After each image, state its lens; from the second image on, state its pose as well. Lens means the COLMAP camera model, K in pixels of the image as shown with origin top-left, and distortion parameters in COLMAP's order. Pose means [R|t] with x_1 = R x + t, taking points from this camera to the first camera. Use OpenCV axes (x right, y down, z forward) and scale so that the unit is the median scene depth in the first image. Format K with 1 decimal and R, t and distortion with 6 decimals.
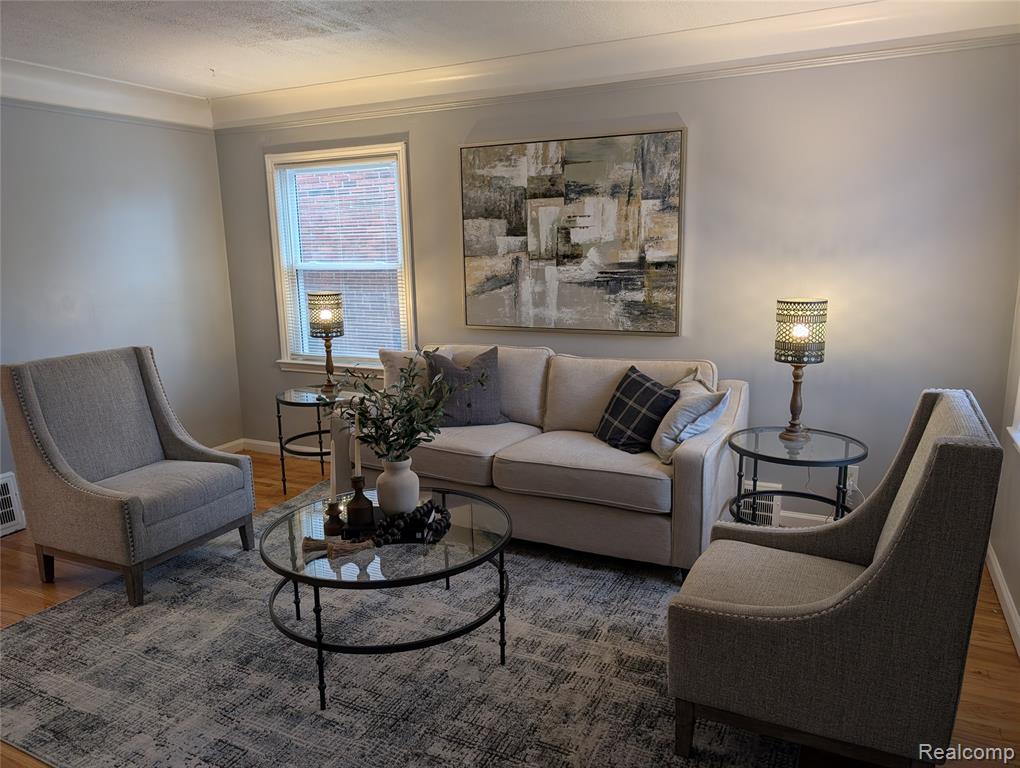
lens RADIAL K [[728.0, 0, 510.8], [0, 728.0, 387.0], [0, 0, 1]] dist [-0.004089, -0.003731]
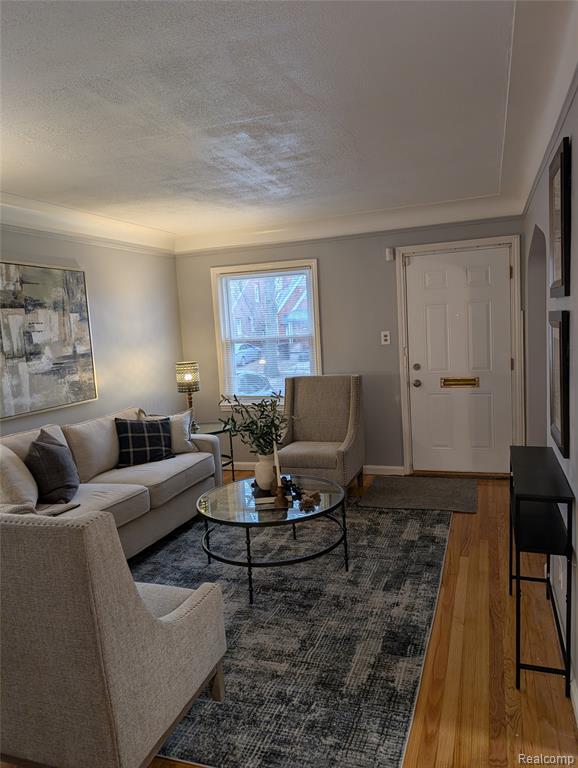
lens RADIAL K [[543.1, 0, 289.6], [0, 543.1, 383.6], [0, 0, 1]] dist [0.002932, -0.001343]
pose [[-0.102490, -0.082823, 0.991280, -0.936925], [0.248245, 0.962867, 0.106115, -0.120820], [-0.963260, 0.256956, -0.078124, 0.667206]]
